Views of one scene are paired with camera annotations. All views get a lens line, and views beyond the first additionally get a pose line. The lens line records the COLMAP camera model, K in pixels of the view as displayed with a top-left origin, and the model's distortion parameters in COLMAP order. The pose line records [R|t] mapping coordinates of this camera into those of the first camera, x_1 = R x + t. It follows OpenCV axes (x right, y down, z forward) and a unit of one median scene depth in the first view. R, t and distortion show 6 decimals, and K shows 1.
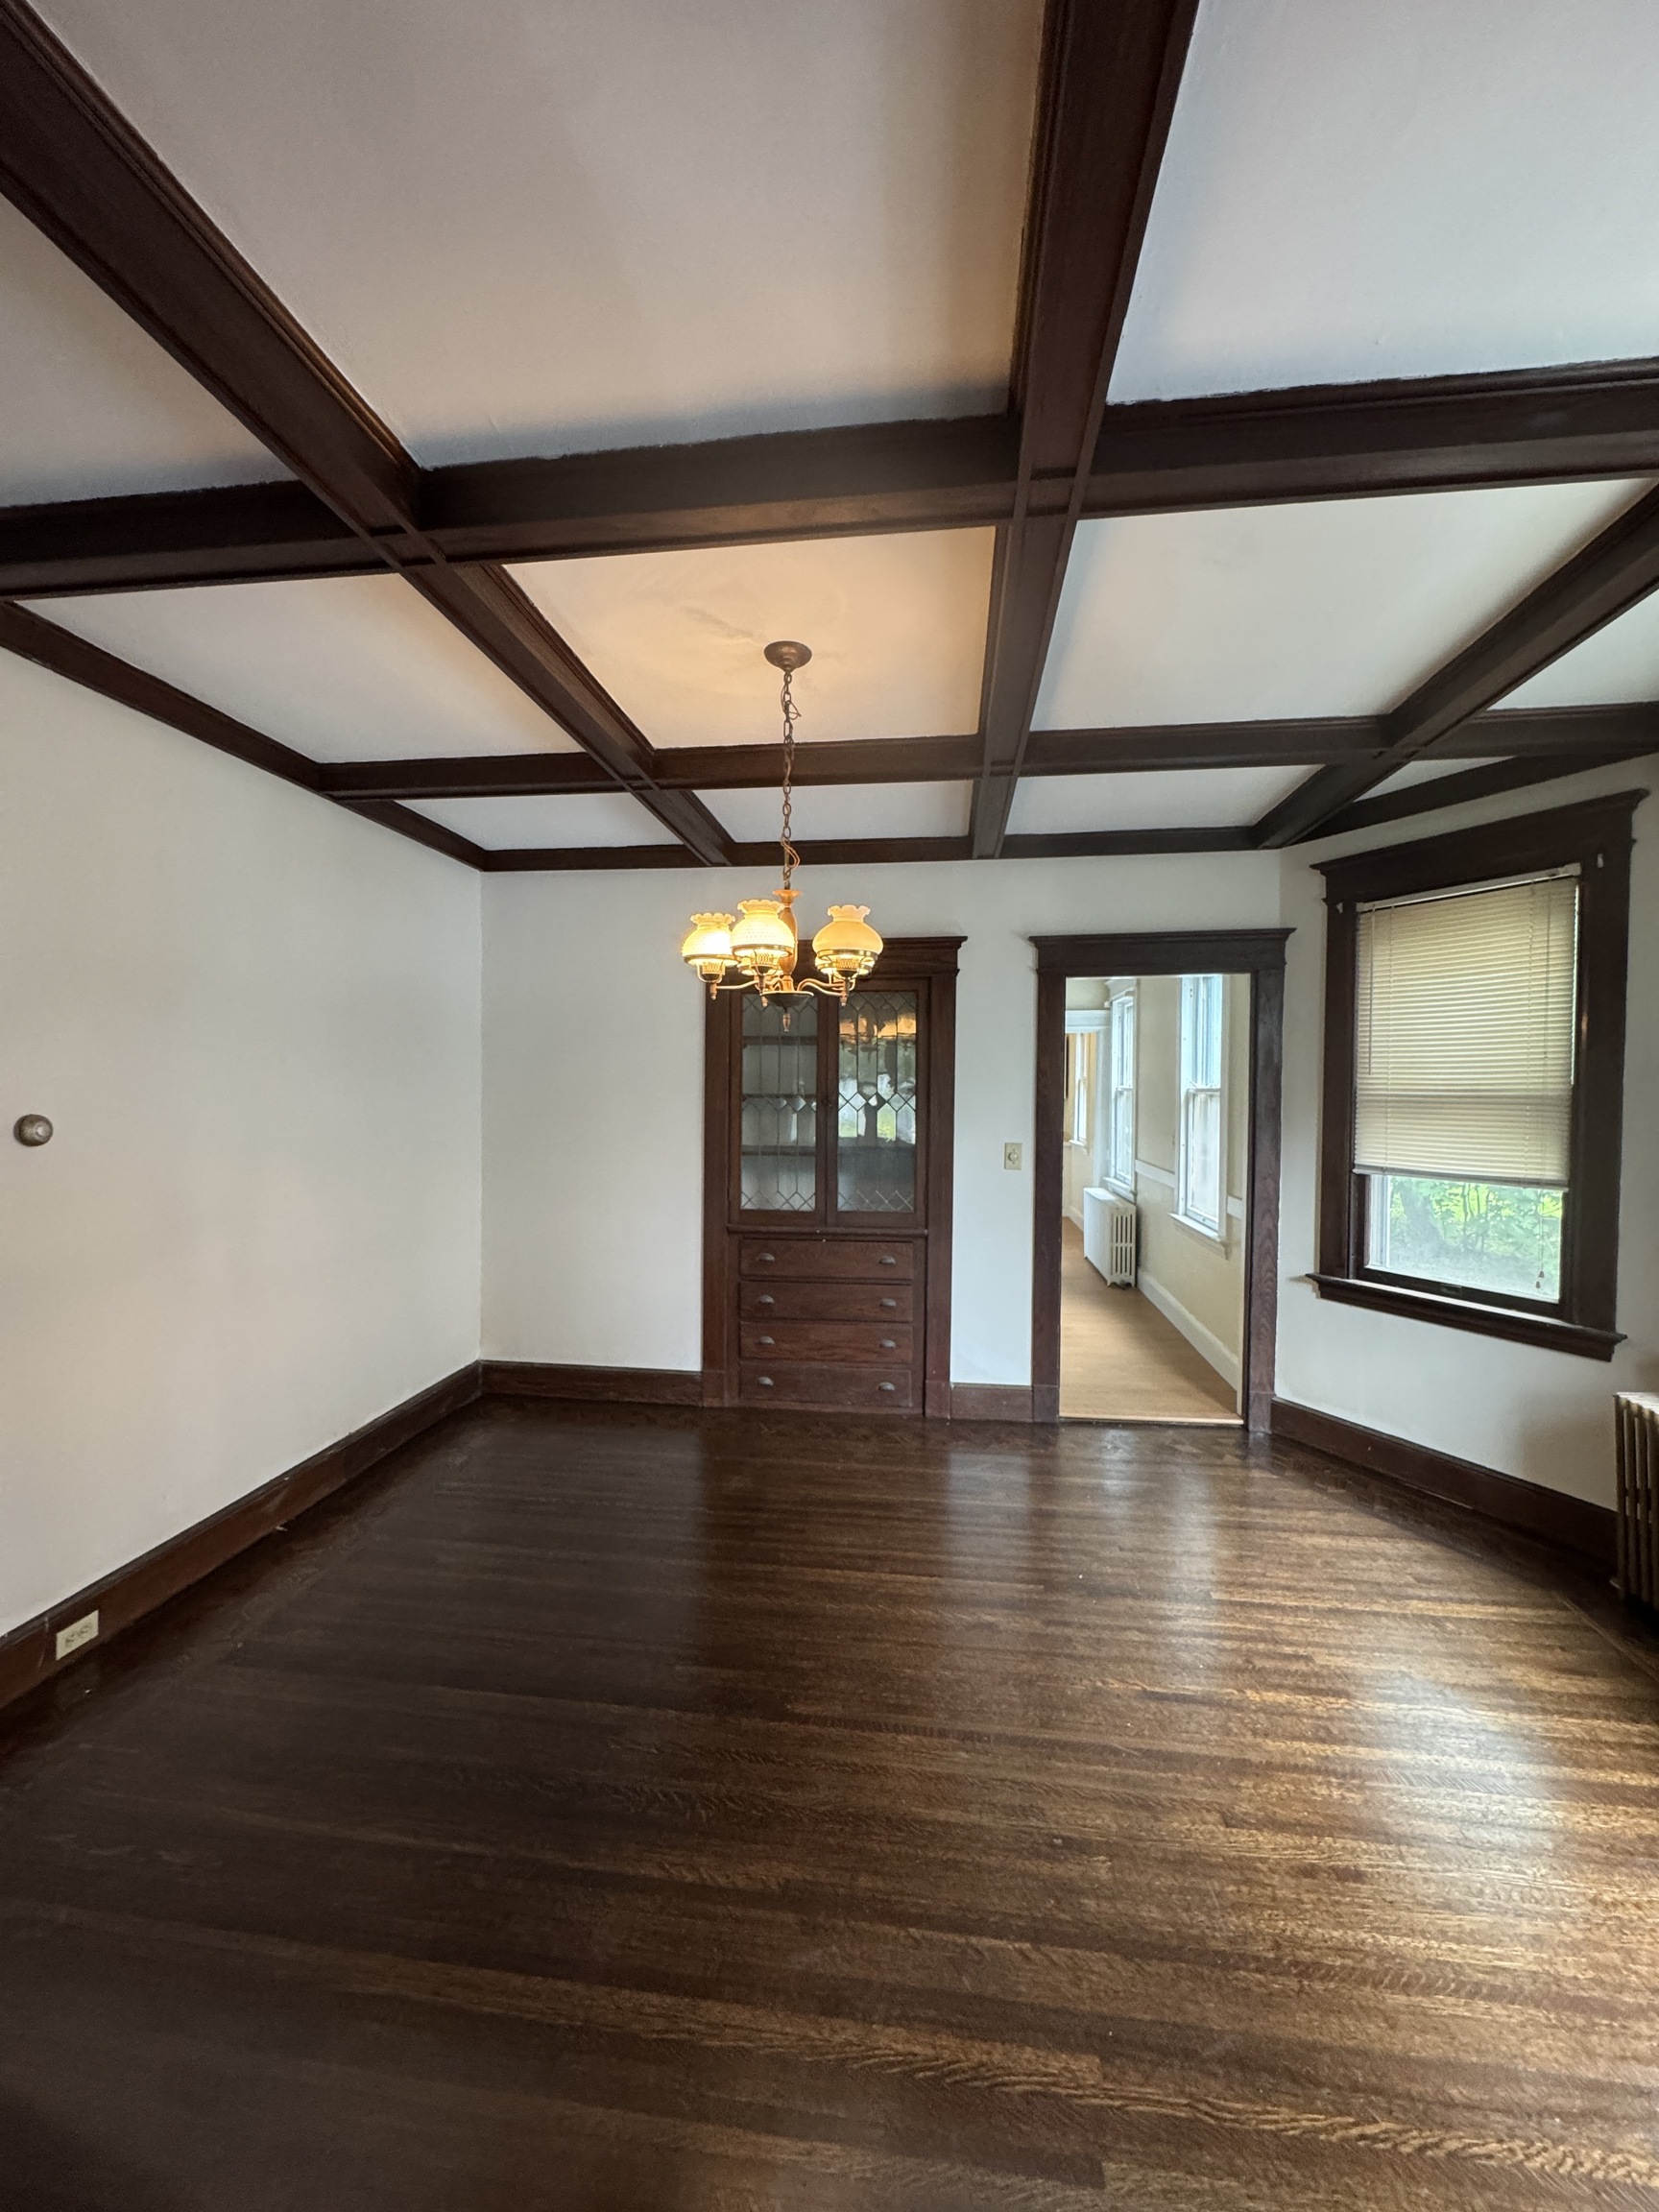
lens RADIAL K [[879.7, 0, 827.6], [0, 879.7, 1103.9], [0, 0, 1]] dist [-0.003141, 0.000749]
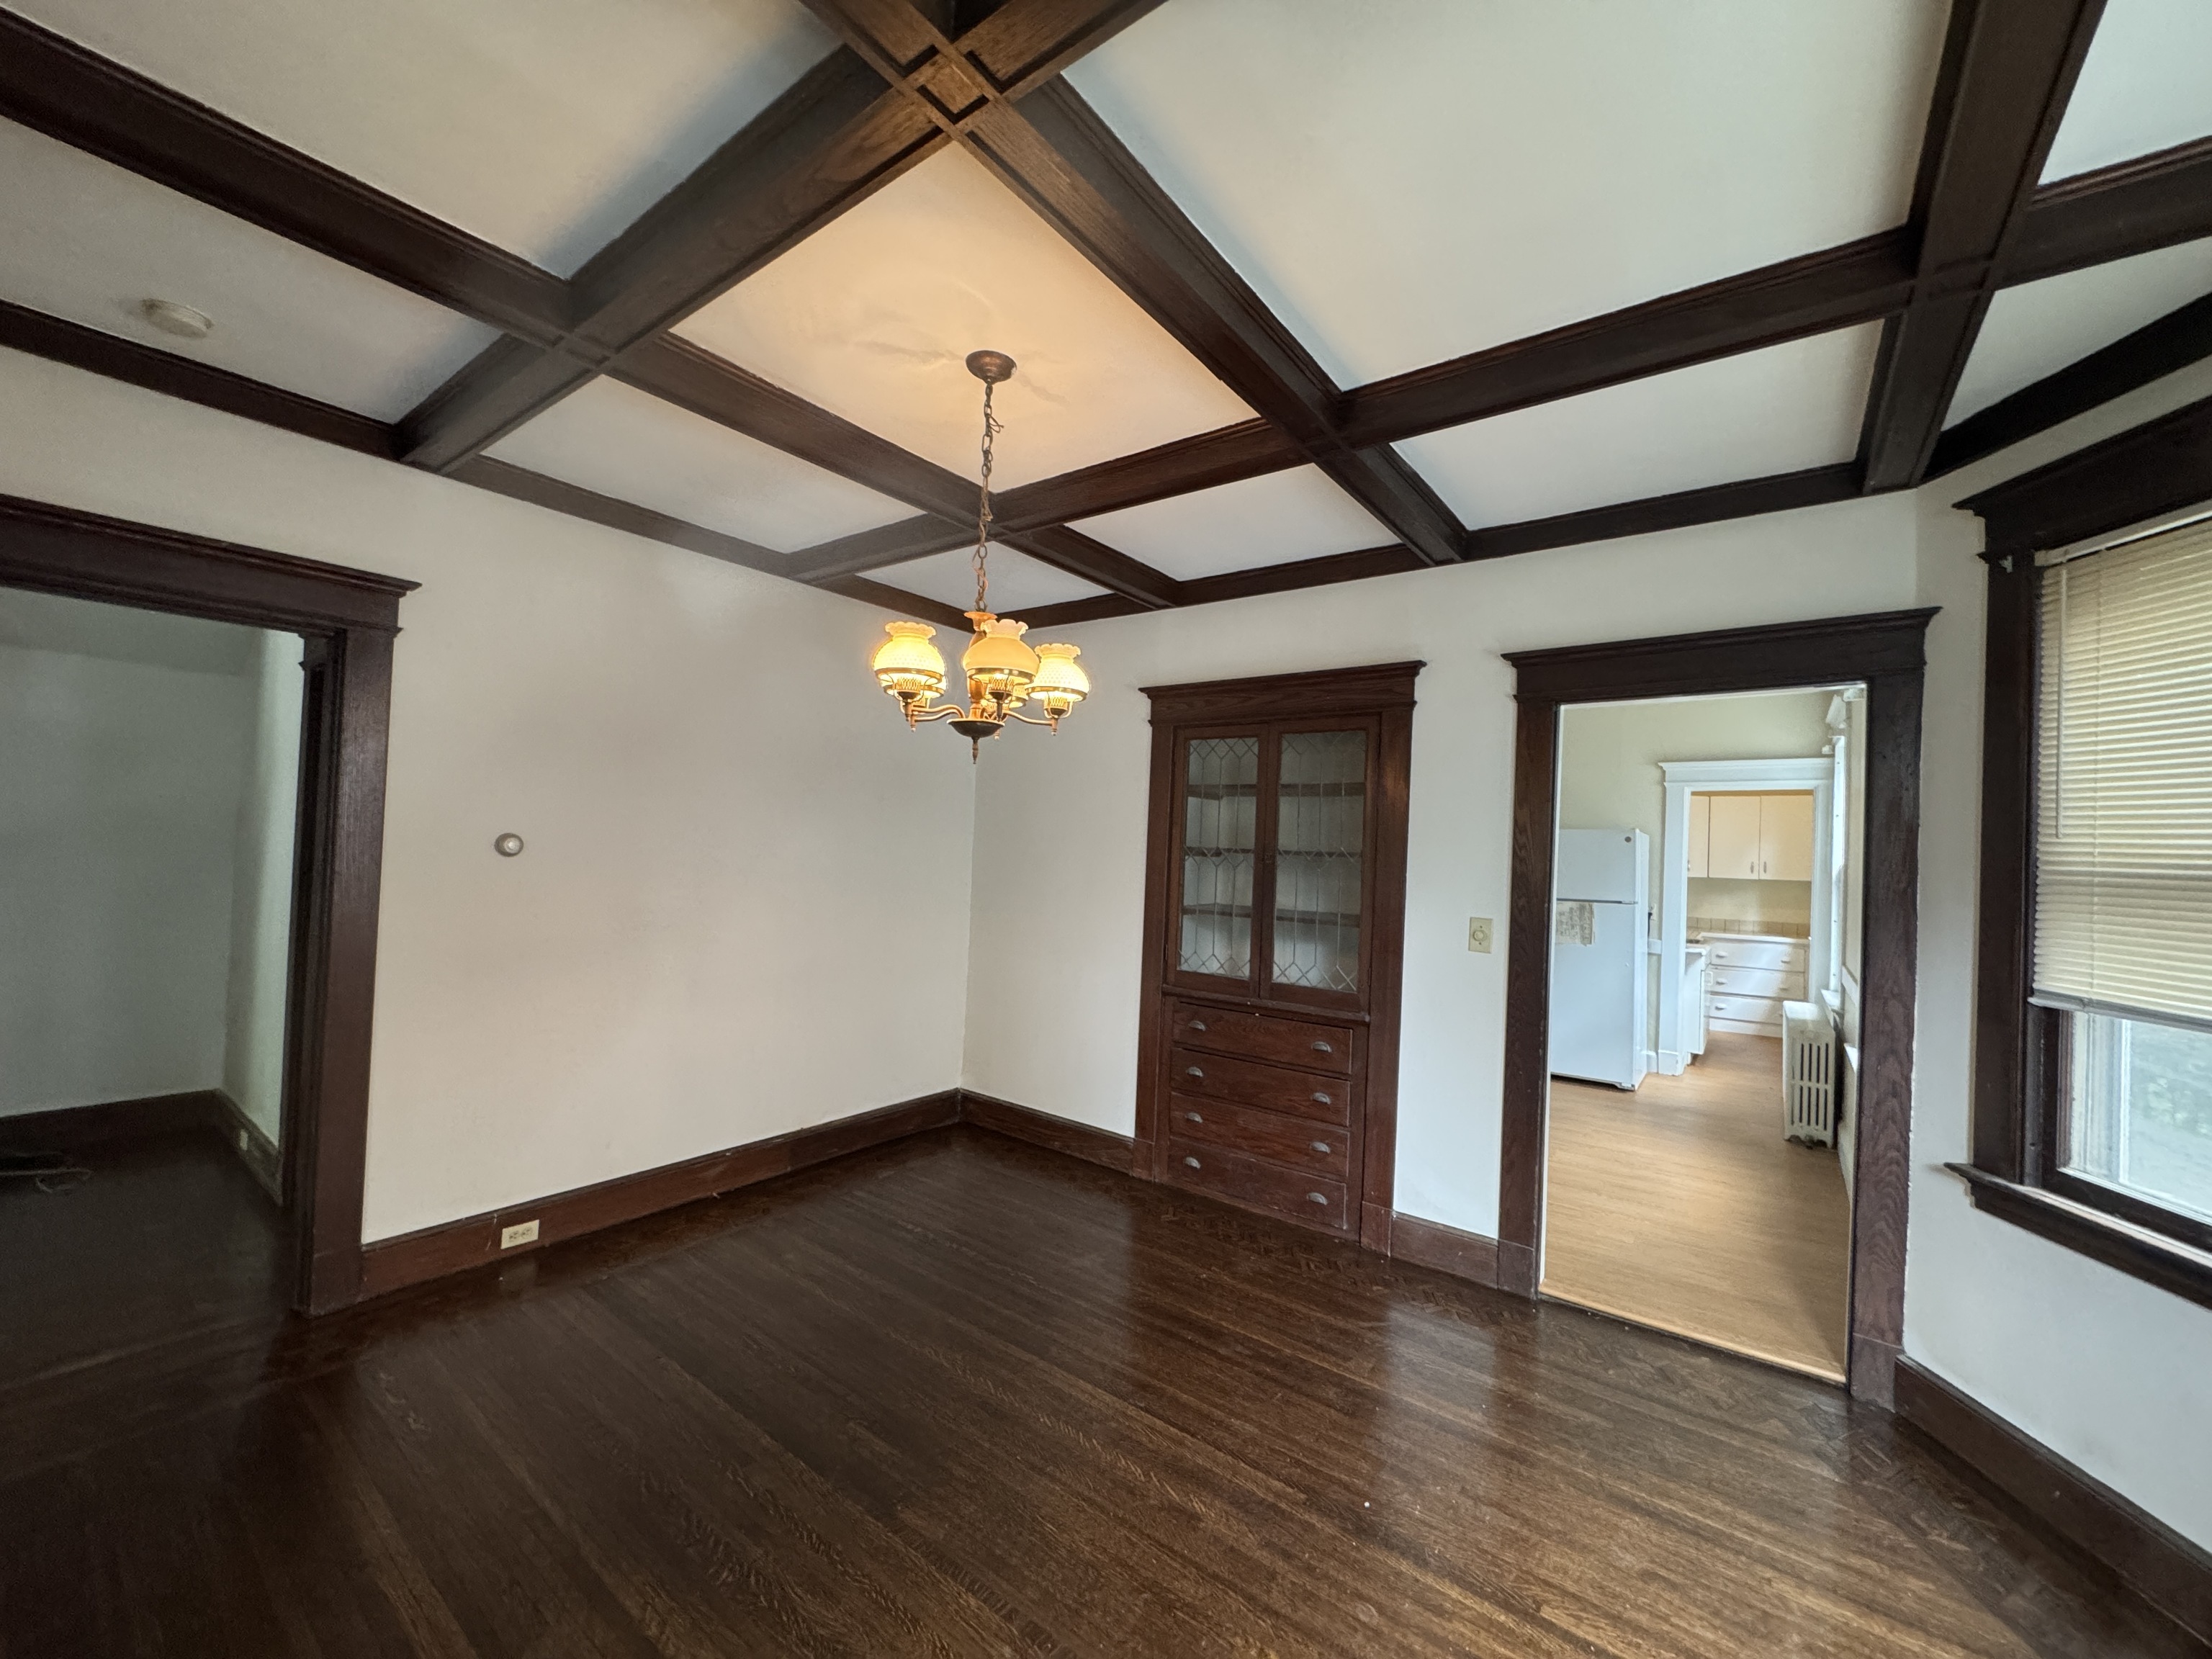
lens RADIAL K [[879.7, 0, 1108.1], [0, 879.7, 826.5], [0, 0, 1]] dist [-0.003141, 0.000749]
pose [[0.867875, 0.018358, -0.496444, 0.308602], [-0.043344, 0.998304, -0.038857, 0.007856], [0.494889, 0.055240, 0.867199, 0.154149]]
